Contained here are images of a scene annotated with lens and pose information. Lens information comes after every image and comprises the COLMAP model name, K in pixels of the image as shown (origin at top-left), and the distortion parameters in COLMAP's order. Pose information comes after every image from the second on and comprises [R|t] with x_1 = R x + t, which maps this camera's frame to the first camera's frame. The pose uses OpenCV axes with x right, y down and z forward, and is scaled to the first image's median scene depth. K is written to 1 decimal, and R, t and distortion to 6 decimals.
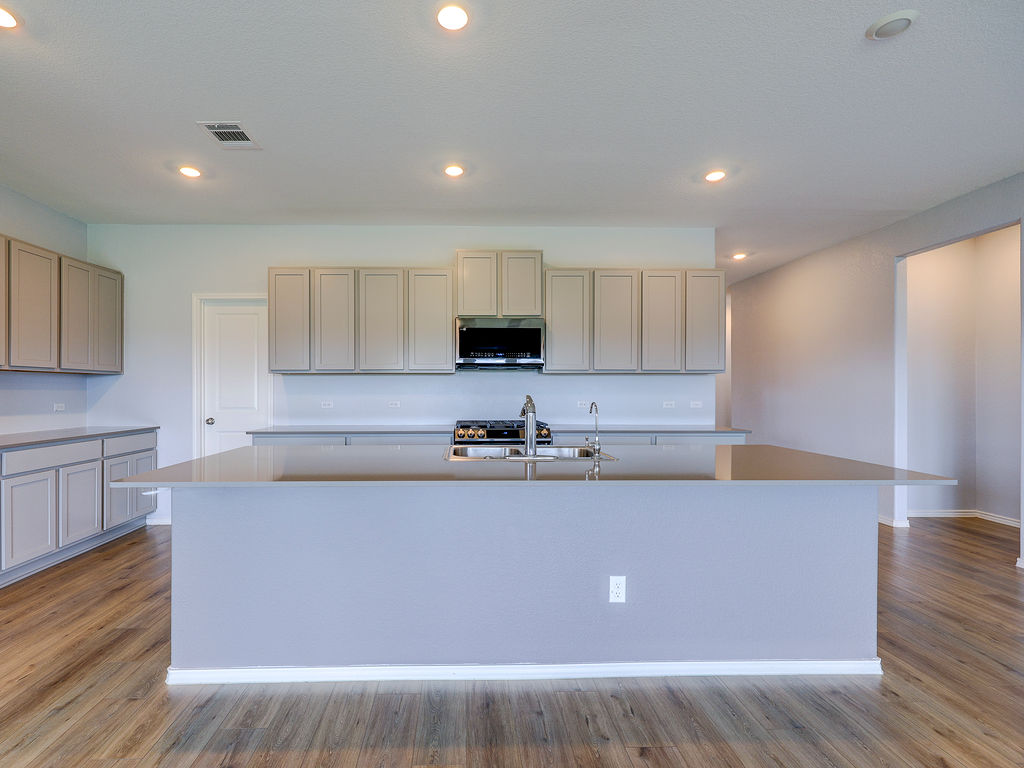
lens RADIAL K [[485.4, 0, 478.9], [0, 485.4, 373.5], [0, 0, 1]] dist [-0.028462, 0.015652]
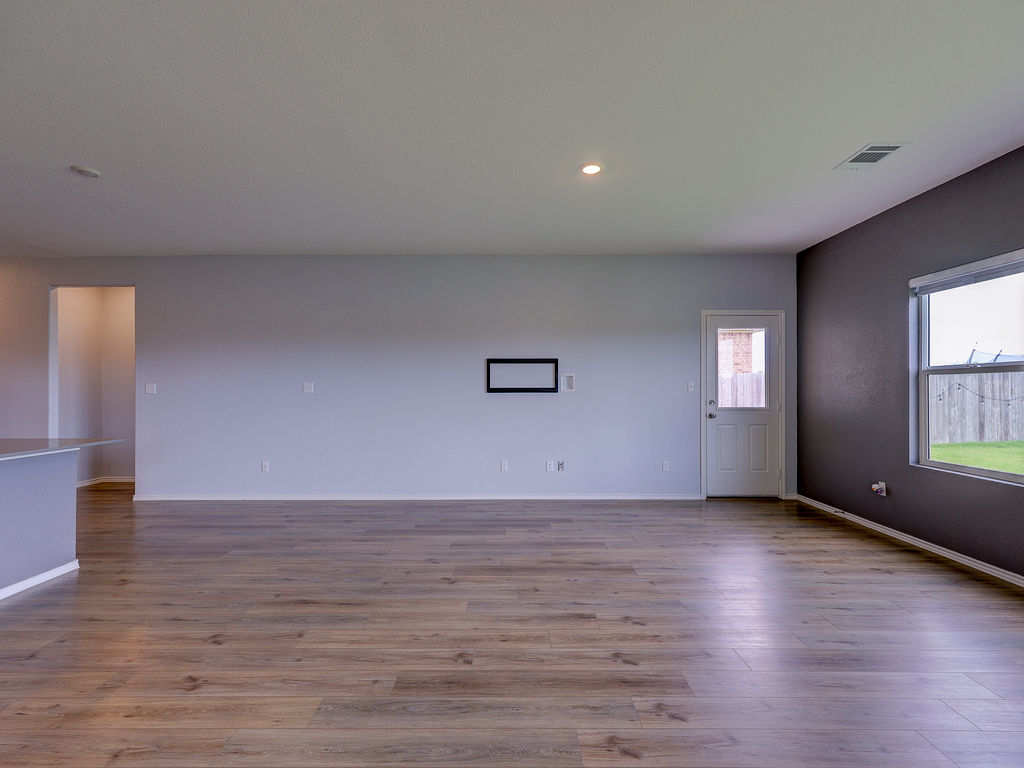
lens RADIAL K [[483.0, 0, 514.4], [0, 483.0, 405.3], [0, 0, 1]] dist [-0.003053, 0.000040]
pose [[0.020461, -0.038587, 0.999046, -0.380580], [-0.023770, 0.998954, 0.039071, -0.008812], [-0.999508, -0.024547, 0.019522, -0.251583]]
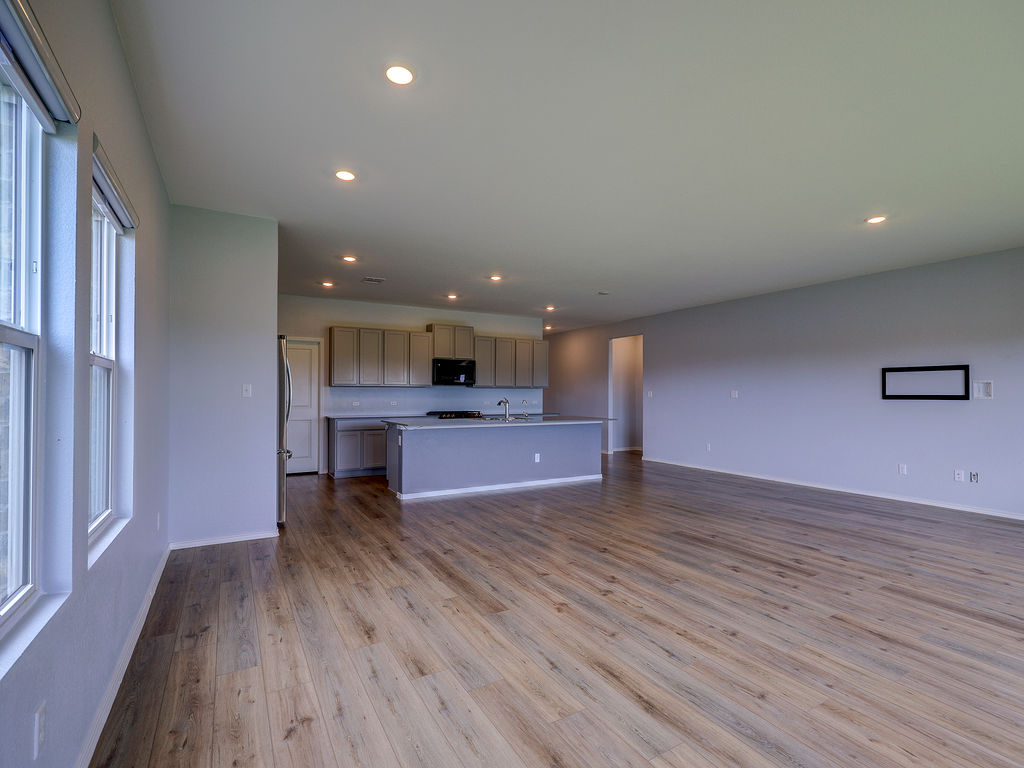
lens RADIAL K [[492.3, 0, 512.0], [0, 492.3, 384.0], [0, 0, 1]] dist [0.001684, 0.000581]
pose [[0.872854, 0.012190, 0.487830, -0.734107], [-0.015332, 0.999879, 0.002447, -0.021575], [-0.487741, -0.009615, 0.872935, -0.883694]]
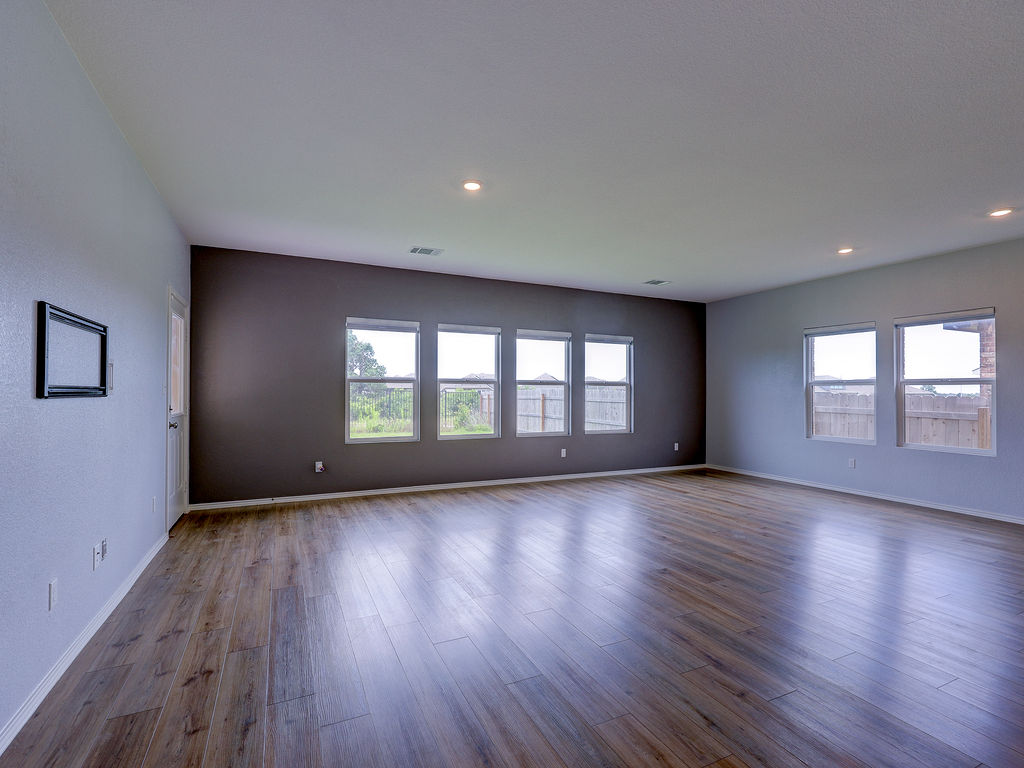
lens RADIAL K [[492.3, 0, 512.0], [0, 492.3, 384.0], [0, 0, 1]] dist [0.001684, 0.000581]
pose [[-0.911287, -0.011412, -0.411613, 0.708443], [0.005124, 0.999224, -0.039049, 0.016532], [0.411740, -0.037694, -0.910522, 0.456189]]
